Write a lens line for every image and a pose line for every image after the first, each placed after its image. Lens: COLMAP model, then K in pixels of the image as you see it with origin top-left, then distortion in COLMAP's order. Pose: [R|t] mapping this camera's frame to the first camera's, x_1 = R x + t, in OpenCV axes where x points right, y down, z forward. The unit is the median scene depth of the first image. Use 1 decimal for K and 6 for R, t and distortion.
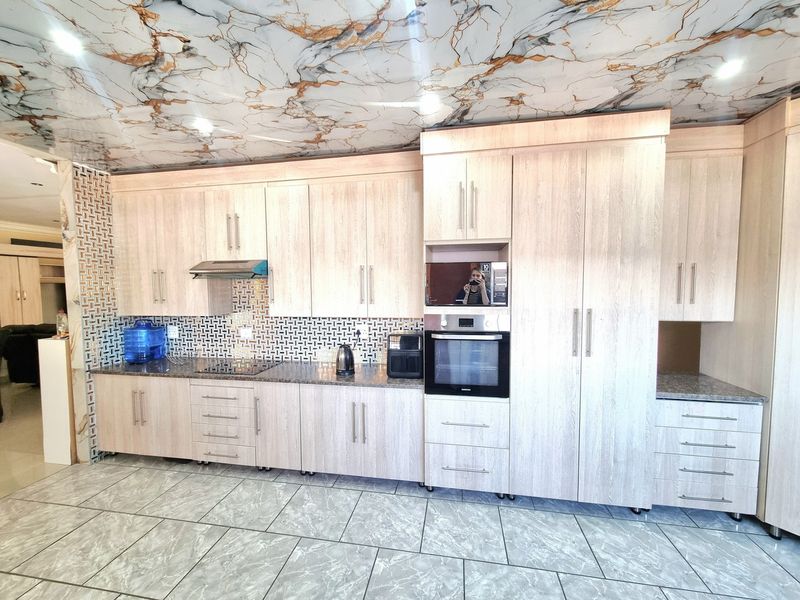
lens RADIAL K [[327.6, 0, 401.6], [0, 327.6, 302.1], [0, 0, 1]] dist [0.001444, 0.000017]
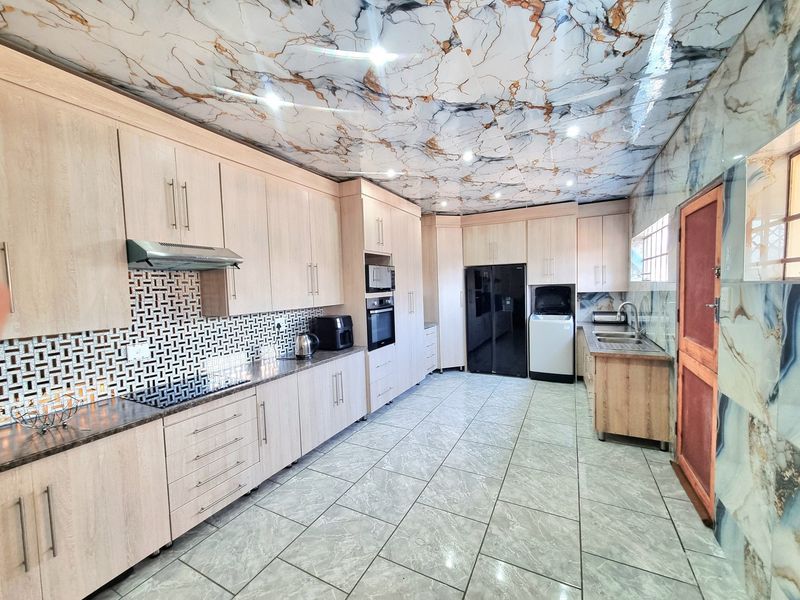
lens RADIAL K [[327.6, 0, 401.4], [0, 327.6, 301.3], [0, 0, 1]] dist [0.001444, 0.000017]
pose [[0.298372, -0.046880, 0.953298, -1.205300], [0.077832, 0.996662, 0.024652, 0.022843], [-0.951271, 0.066841, 0.301025, 0.359835]]
